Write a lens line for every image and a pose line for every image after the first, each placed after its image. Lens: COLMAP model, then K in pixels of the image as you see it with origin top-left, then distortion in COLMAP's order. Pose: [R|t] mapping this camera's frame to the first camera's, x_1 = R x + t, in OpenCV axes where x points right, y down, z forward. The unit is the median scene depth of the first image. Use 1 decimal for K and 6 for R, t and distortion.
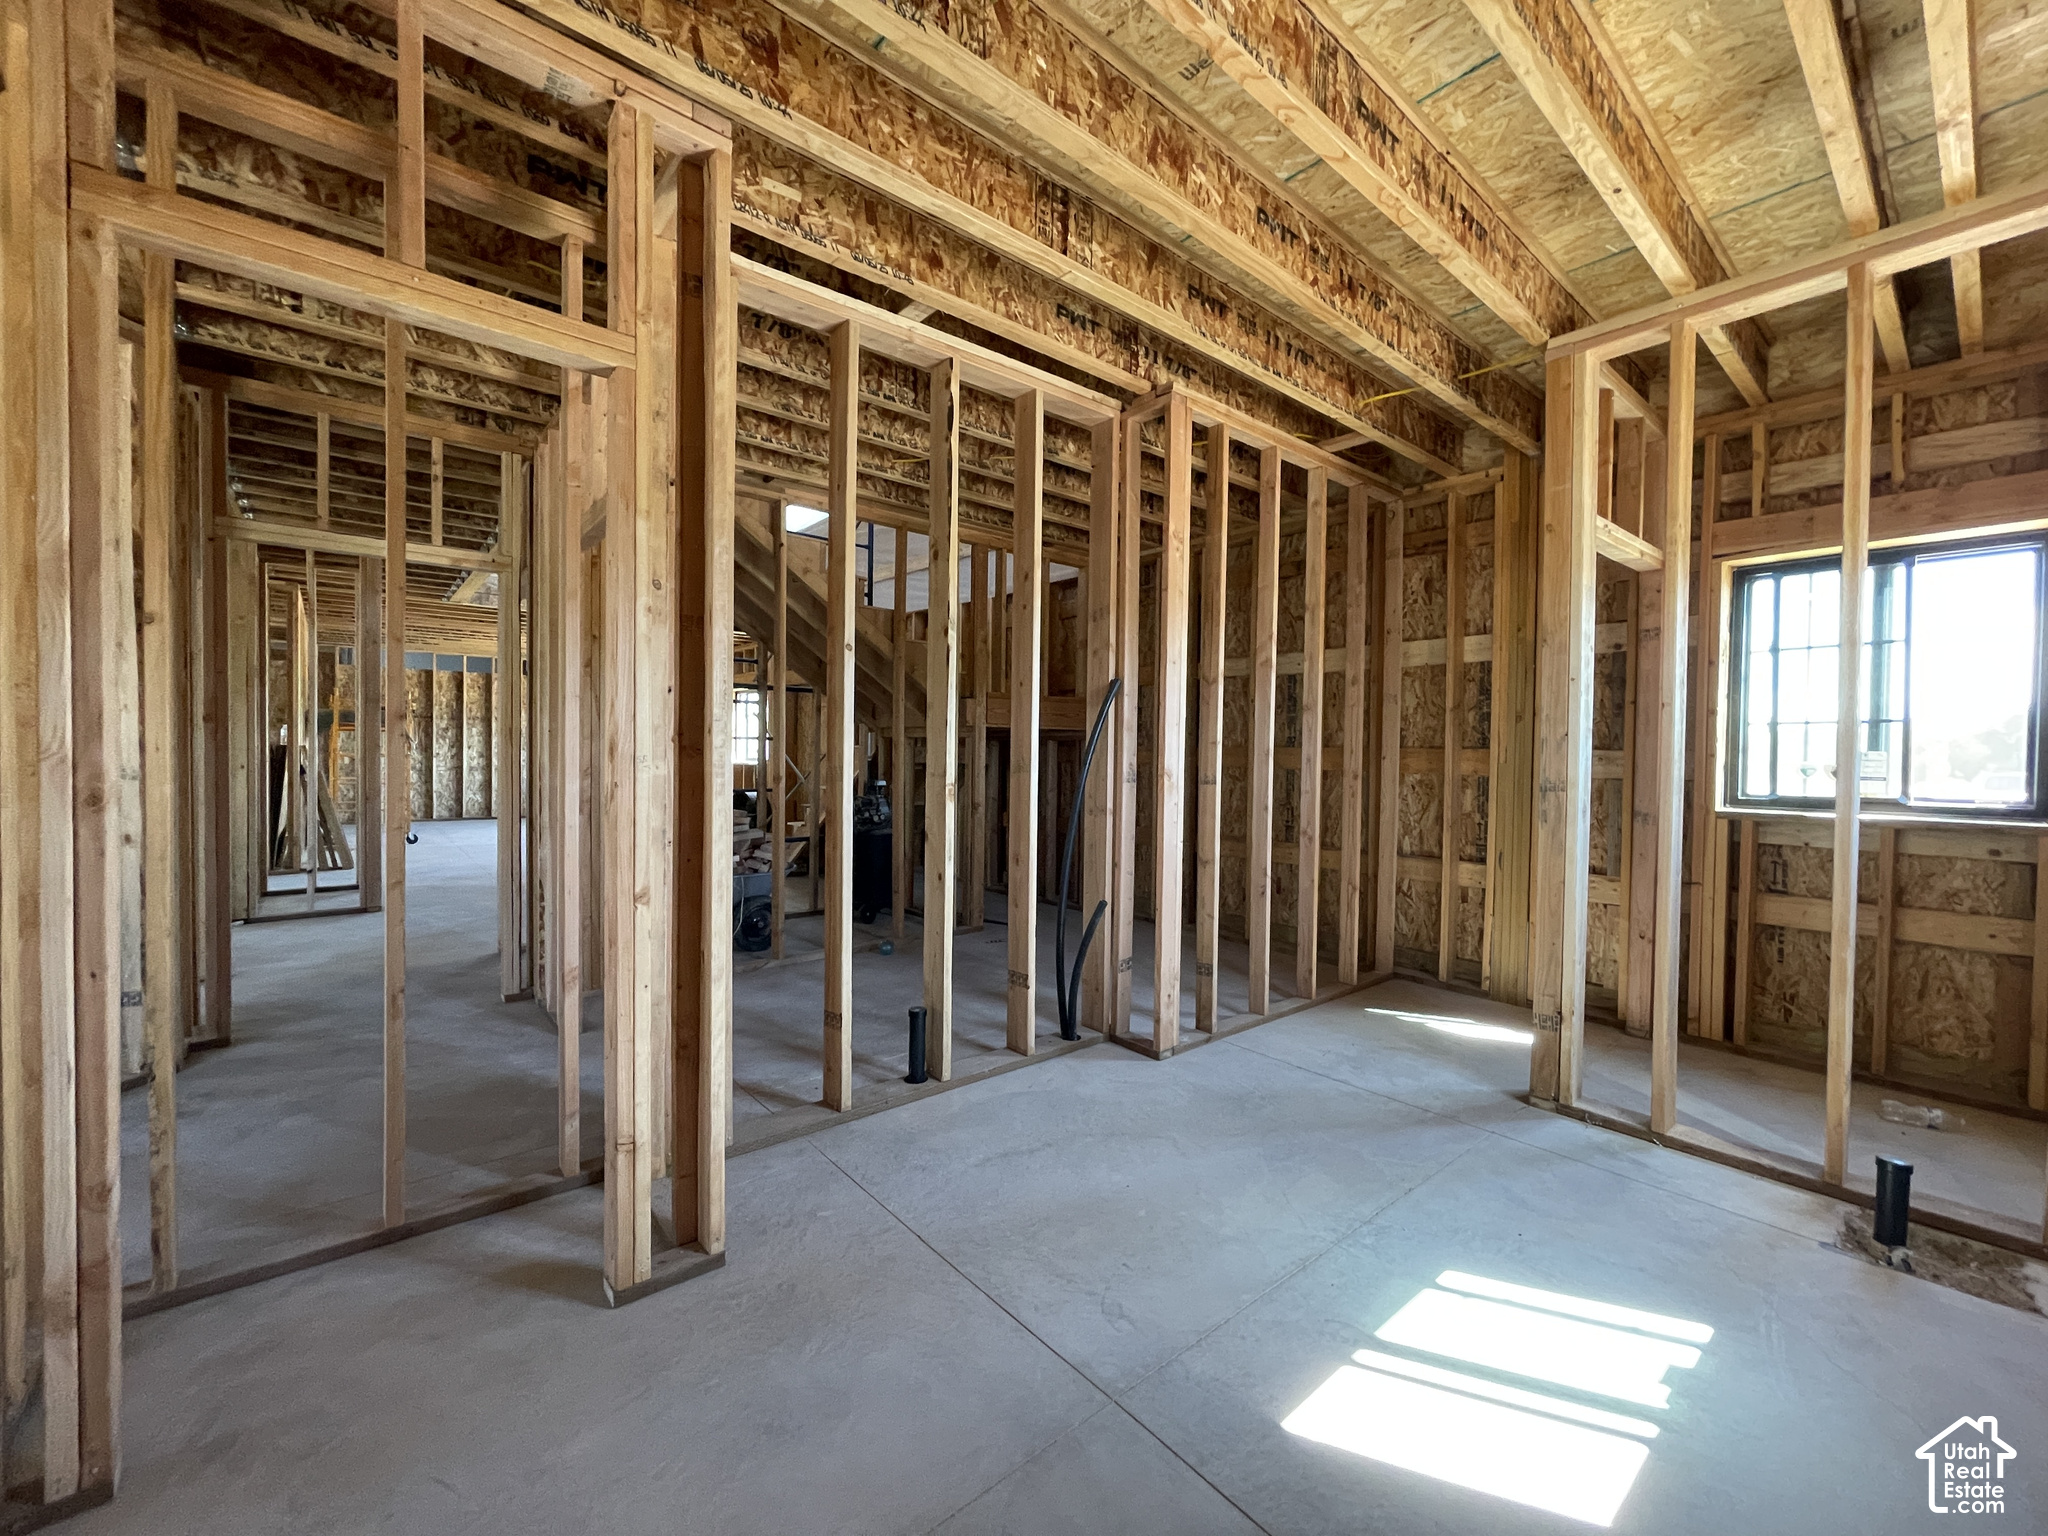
lens RADIAL K [[826.8, 0, 1012.4], [0, 826.8, 768.7], [0, 0, 1]] dist [-0.000438, -0.000201]
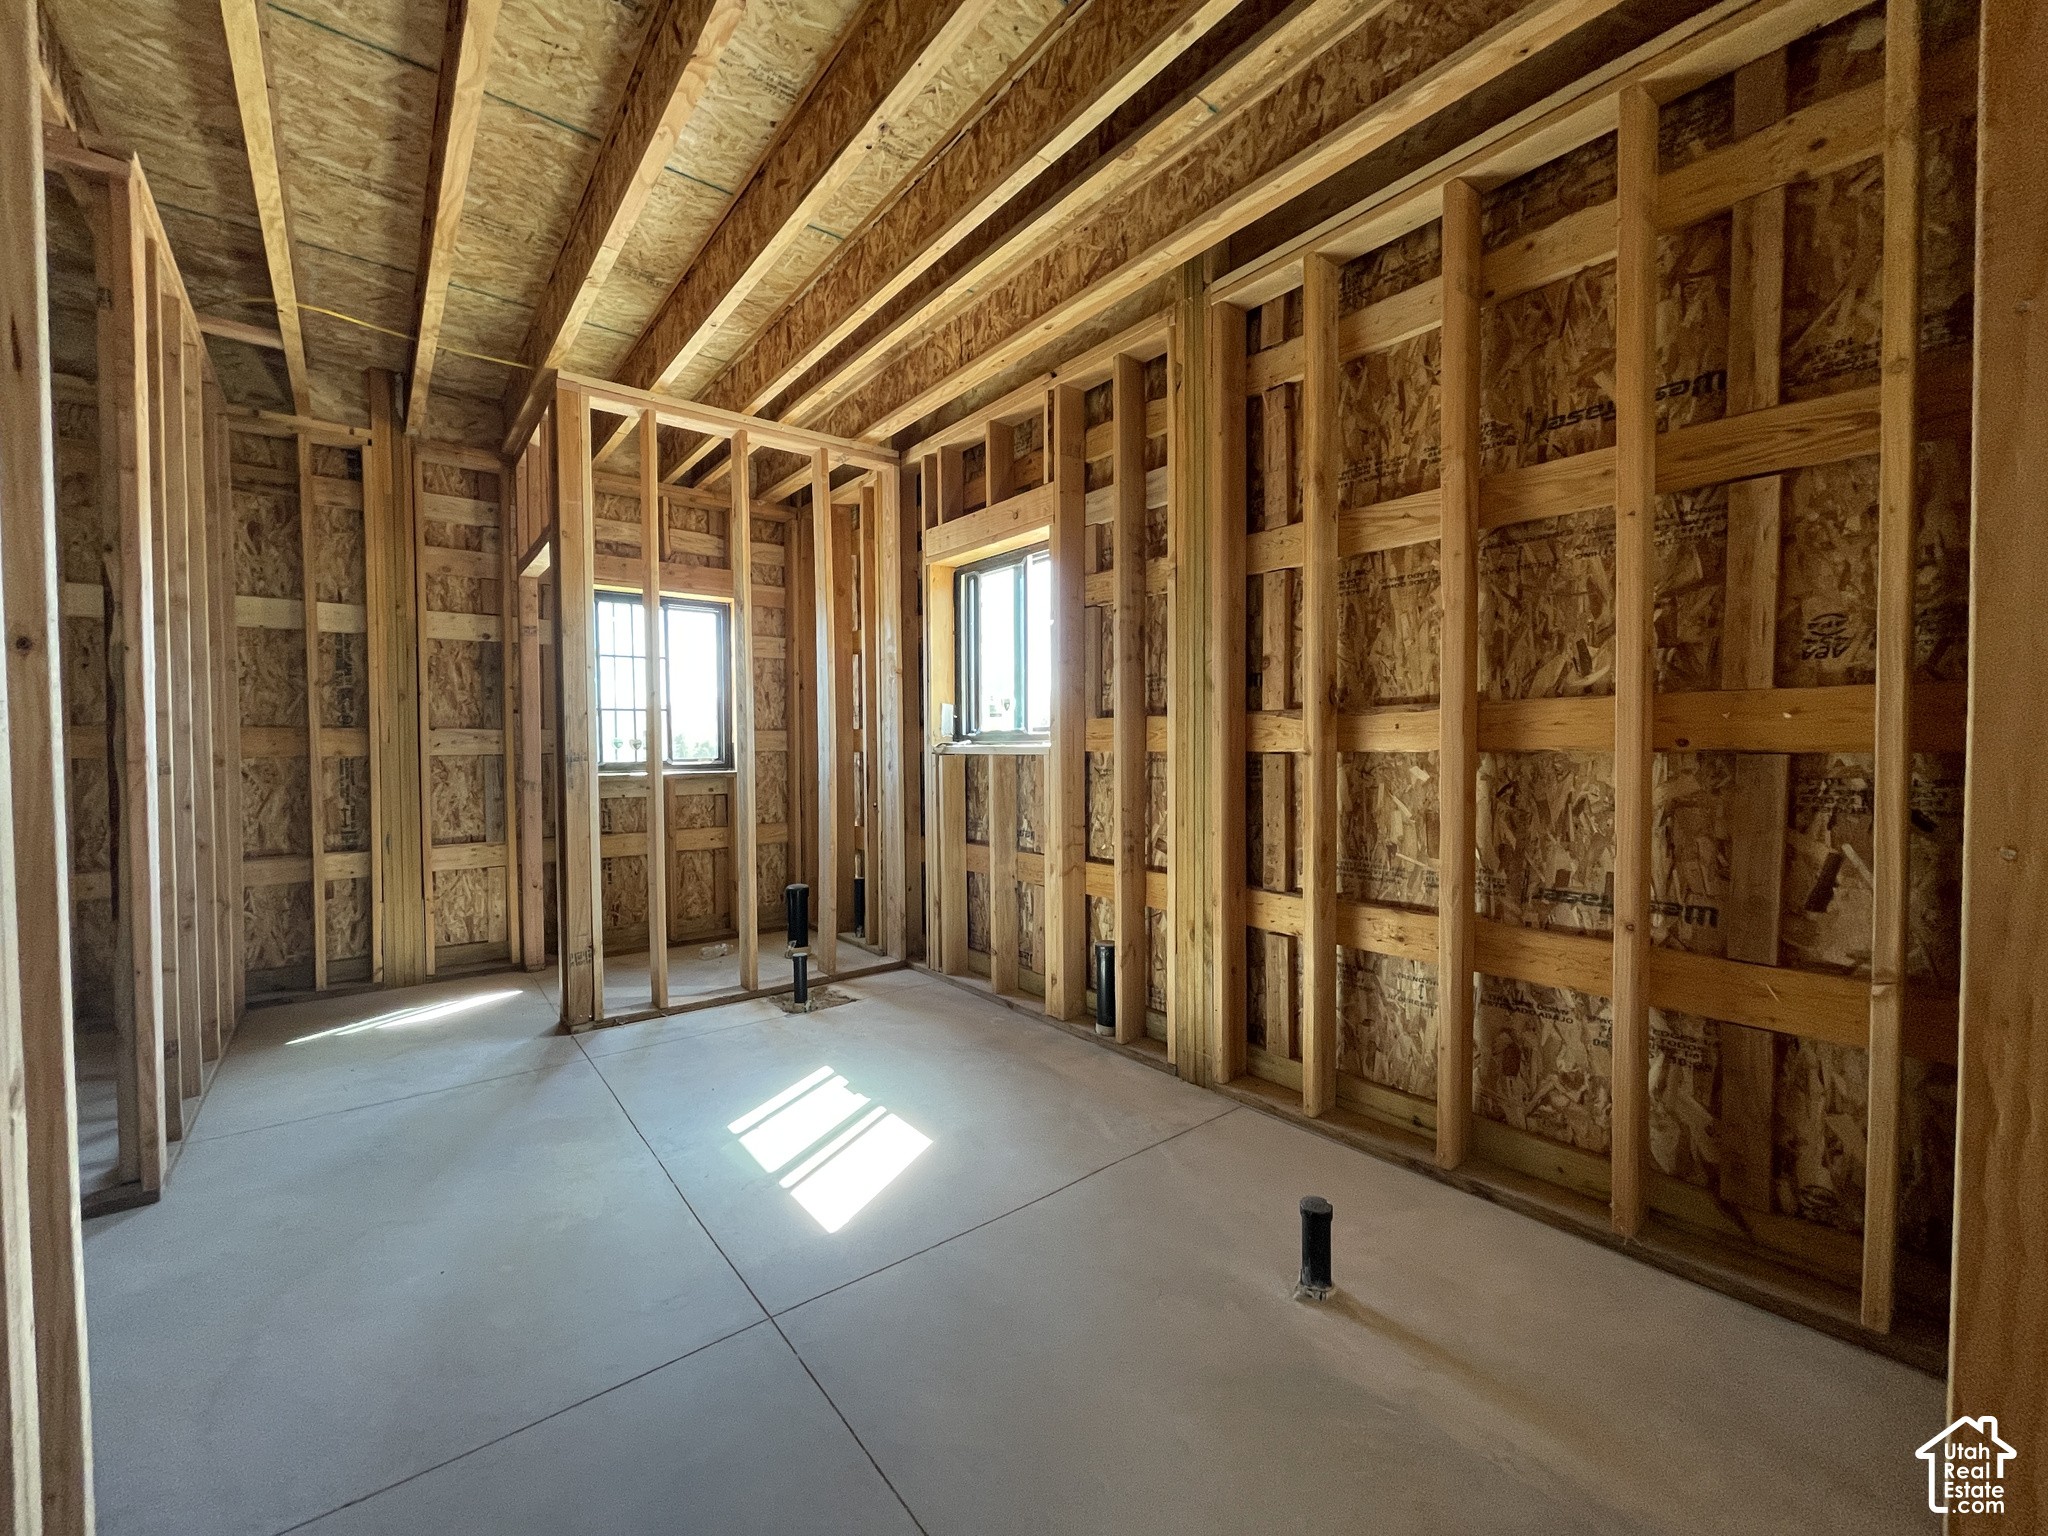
lens RADIAL K [[829.5, 0, 1012.4], [0, 829.5, 767.0], [0, 0, 1]] dist [0.010109, 0.000264]
pose [[0.030182, -0.040219, 0.998735, -0.487376], [0.028150, 0.998828, 0.039372, 0.005688], [-0.999148, 0.026926, 0.031279, 0.329668]]
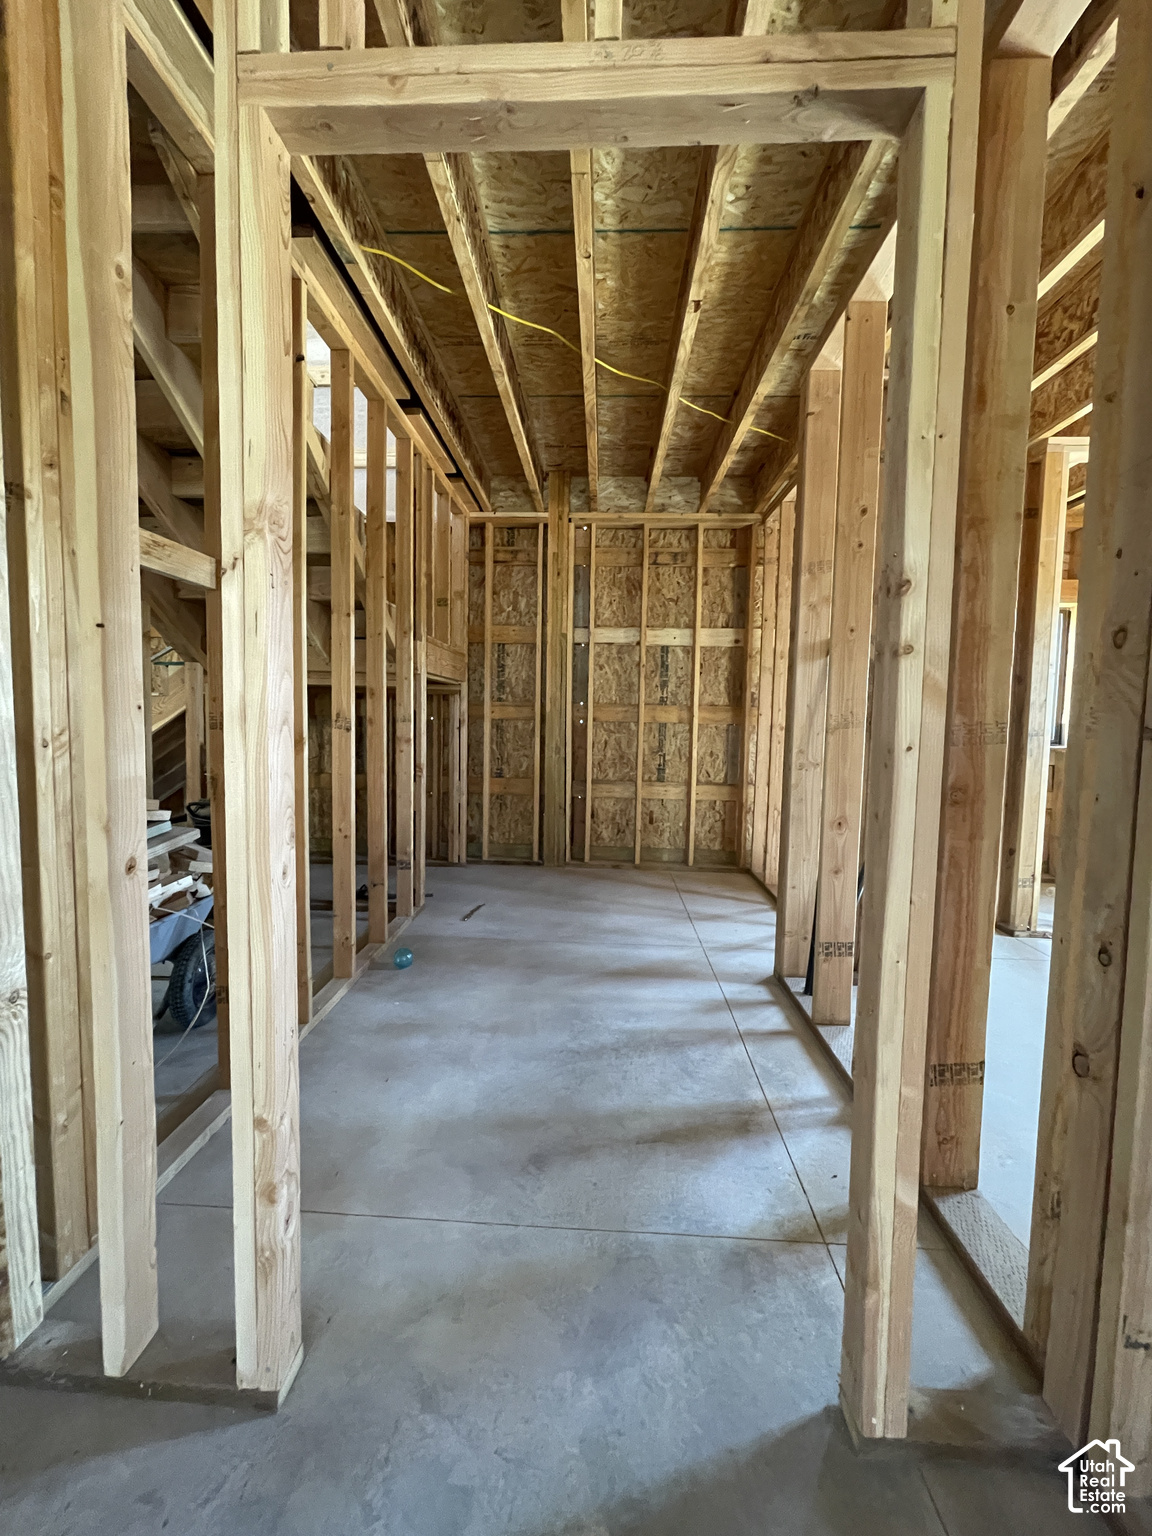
lens RADIAL K [[617.2, 0, 576.7], [0, 617.2, 759.0], [0, 0, 1]] dist [0.003623, 0.000561]
pose [[0.672938, -0.051675, 0.737892, -0.759604], [0.005023, 0.997853, 0.065299, -0.010241], [-0.739682, -0.040236, 0.671753, 0.817634]]
